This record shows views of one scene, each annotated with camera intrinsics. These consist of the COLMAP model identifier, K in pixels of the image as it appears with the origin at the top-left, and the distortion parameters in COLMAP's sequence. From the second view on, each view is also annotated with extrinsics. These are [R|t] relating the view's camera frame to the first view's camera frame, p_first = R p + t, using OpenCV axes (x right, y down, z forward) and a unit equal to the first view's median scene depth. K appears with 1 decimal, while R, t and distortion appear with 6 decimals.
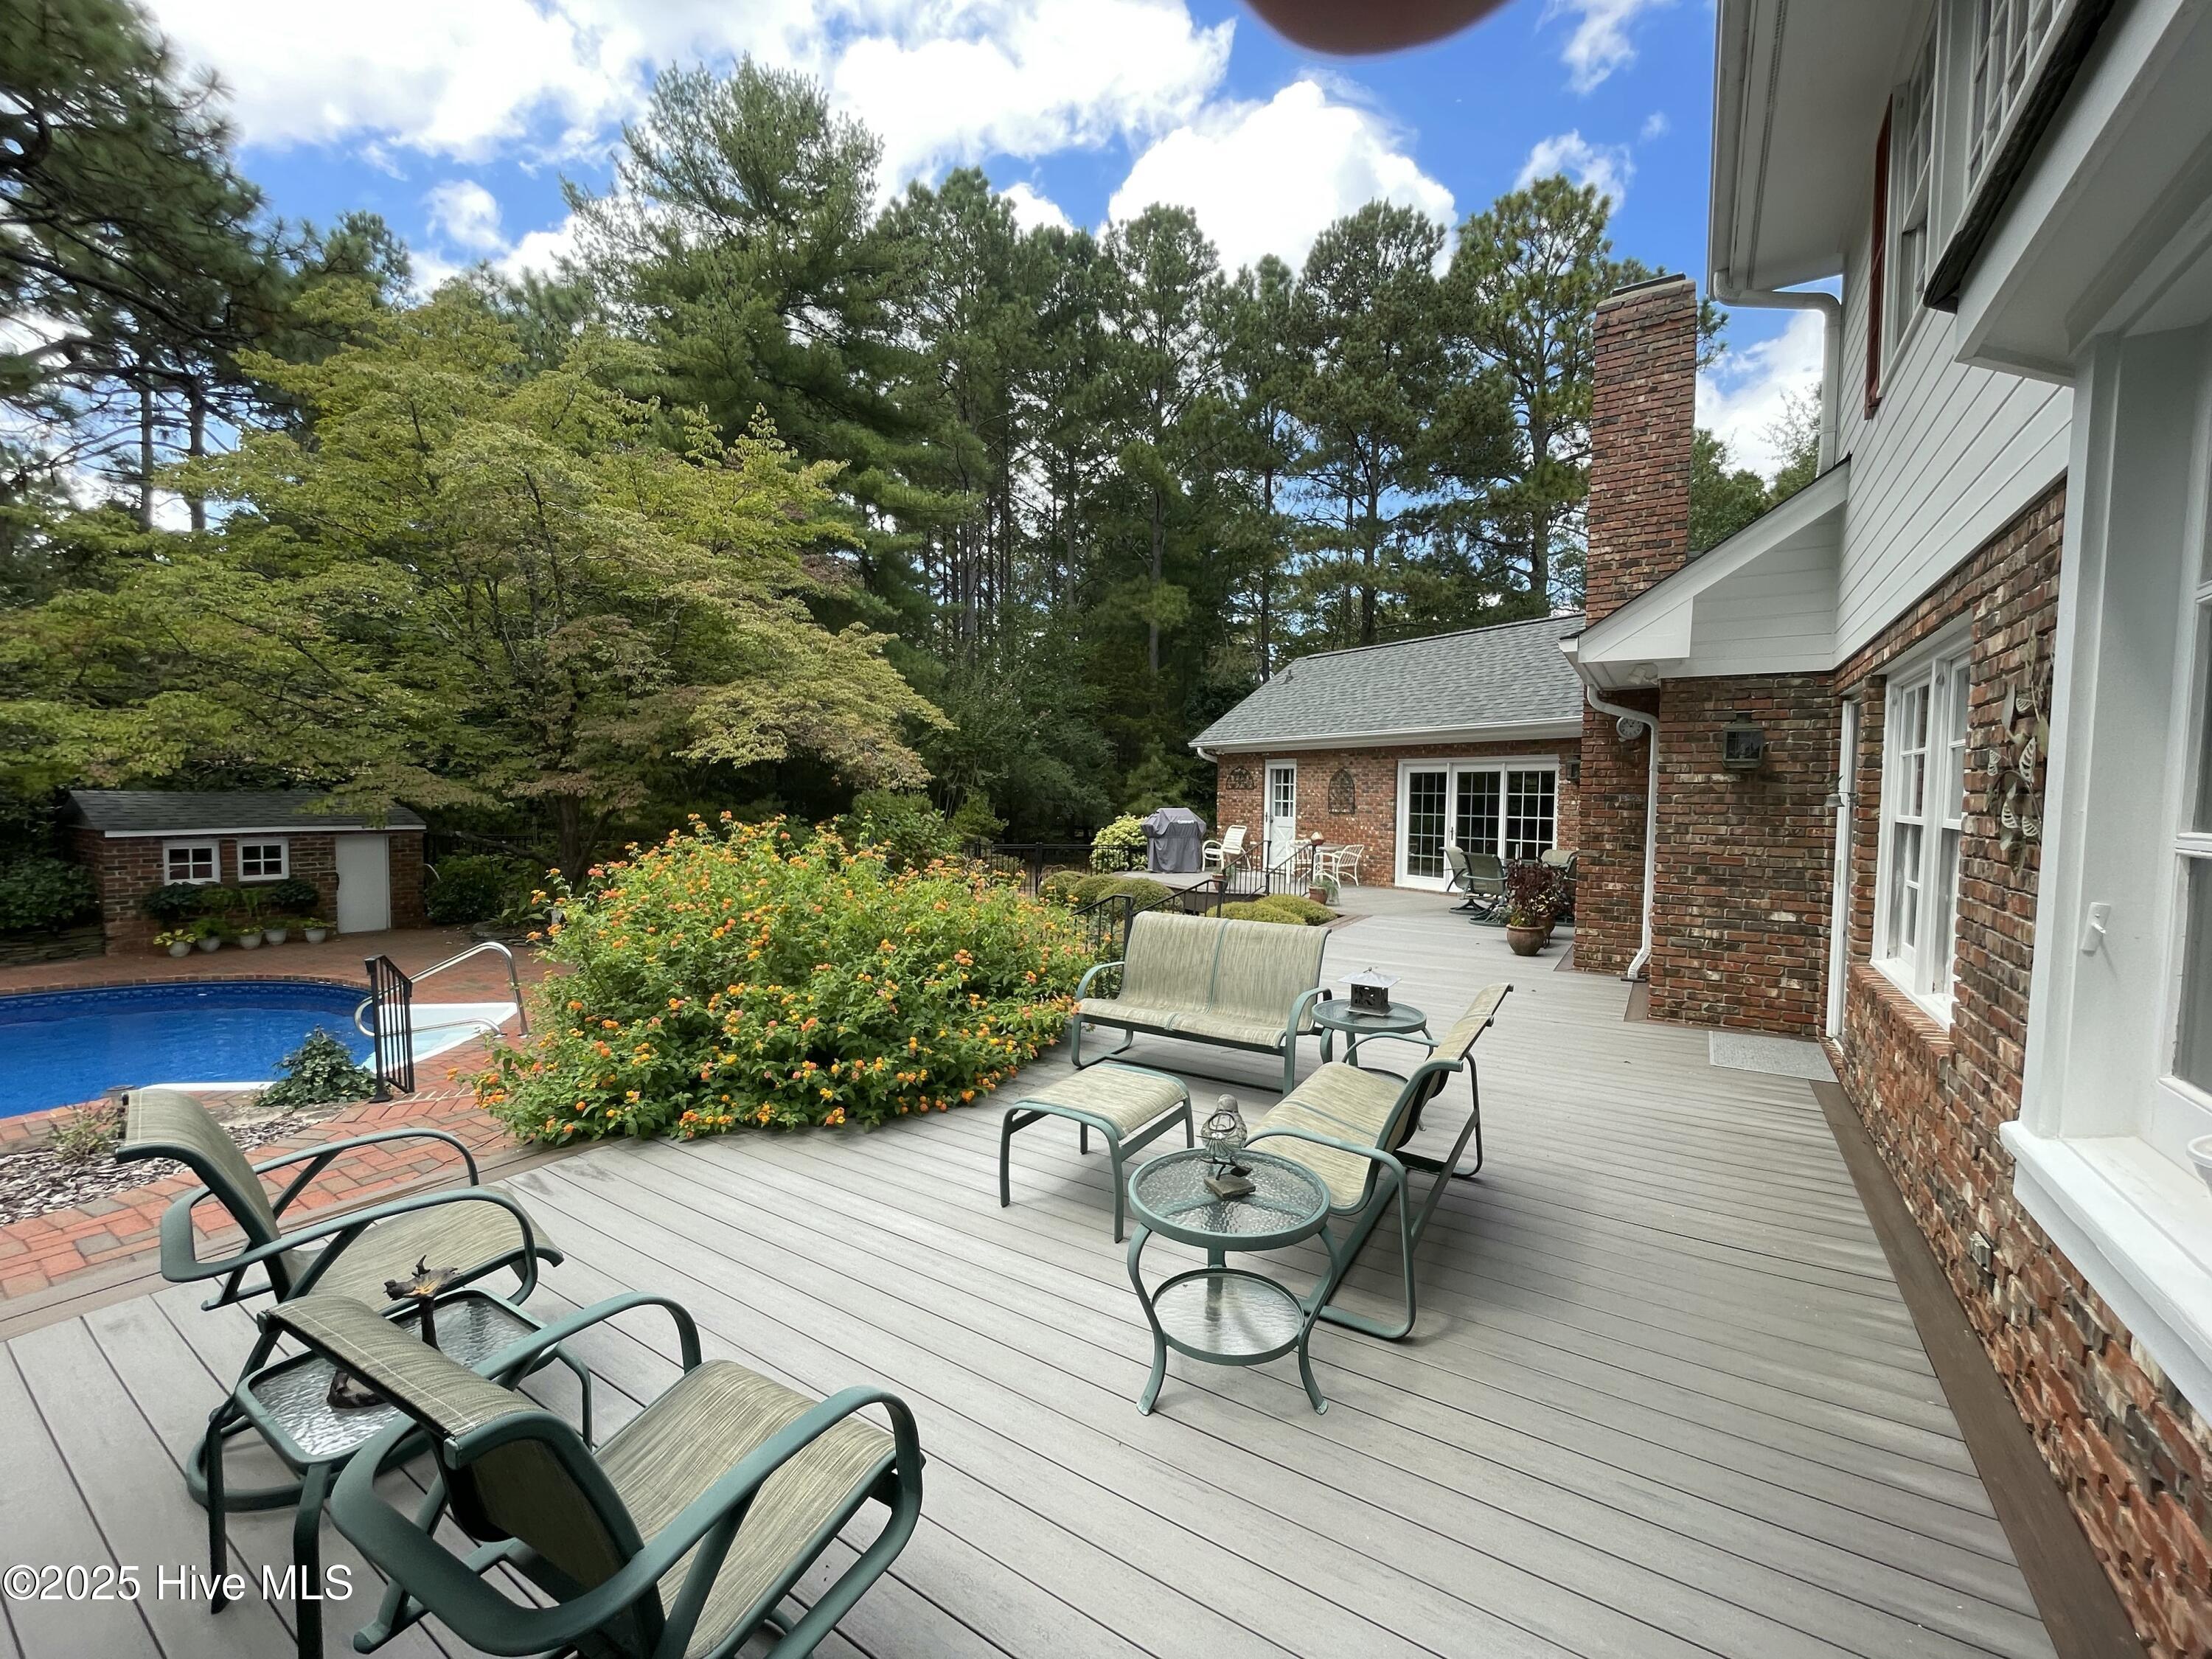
lens RADIAL K [[890.4, 0, 1104.3], [0, 890.4, 881.5], [0, 0, 1]] dist [-0.000183, -0.000087]
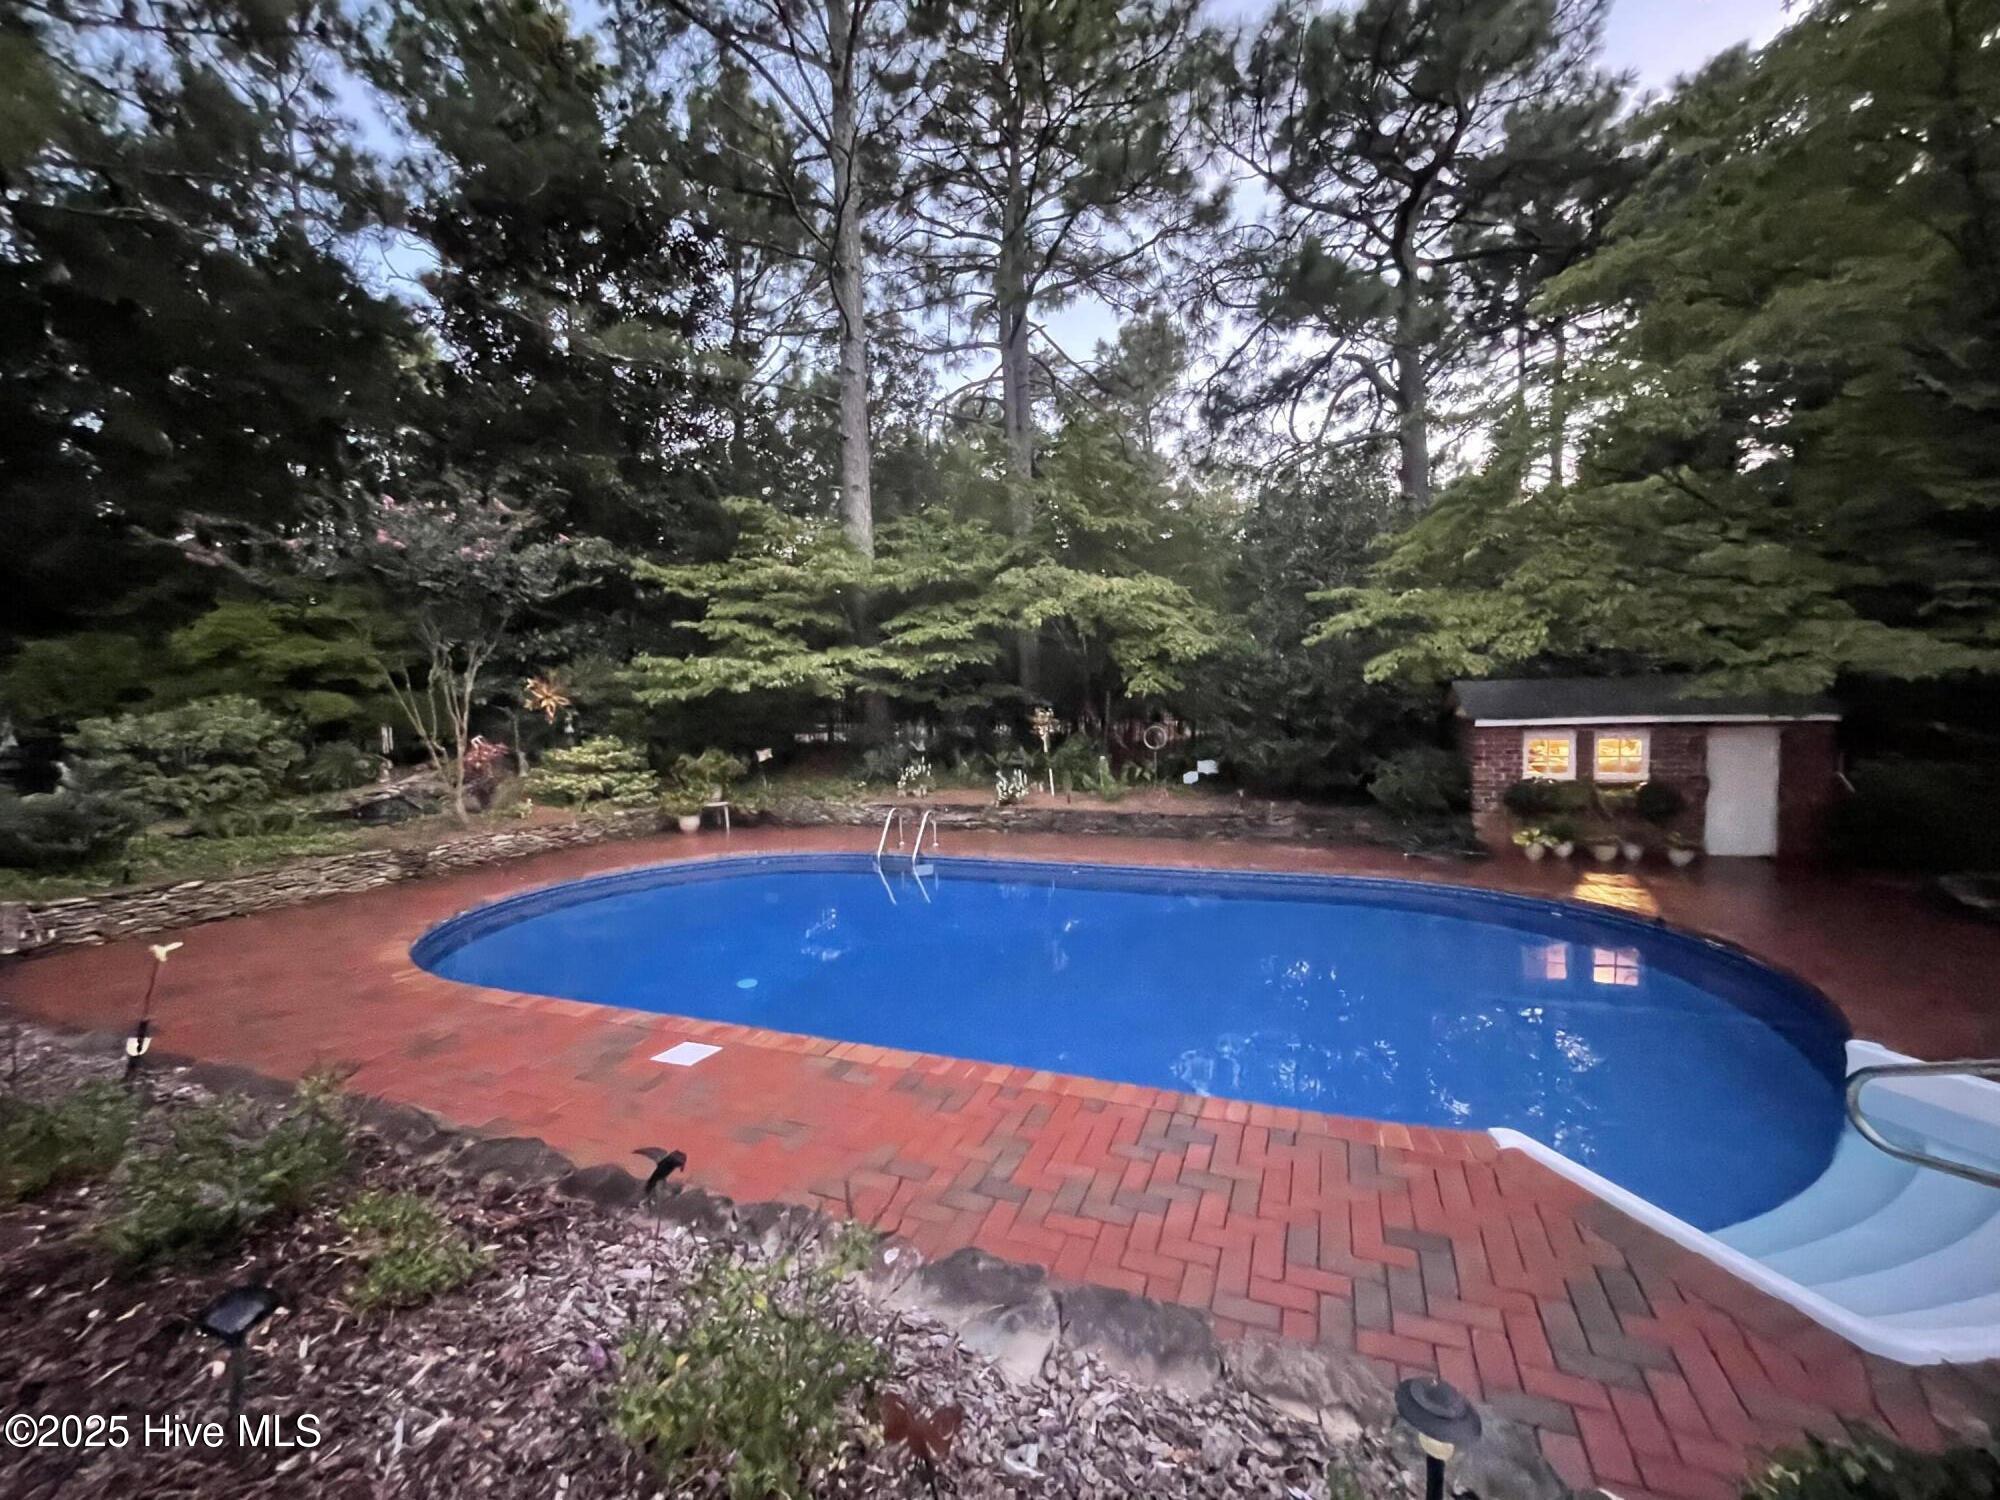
lens RADIAL K [[801.3, 0, 1000.0], [0, 801.3, 750.0], [0, 0, 1]] dist [-0.001367, -0.000470]
pose [[0.181257, 0.025514, -0.983105, -0.349447], [-0.029586, 0.999352, 0.020481, -0.030432], [0.982991, 0.025374, 0.181895, 0.325907]]
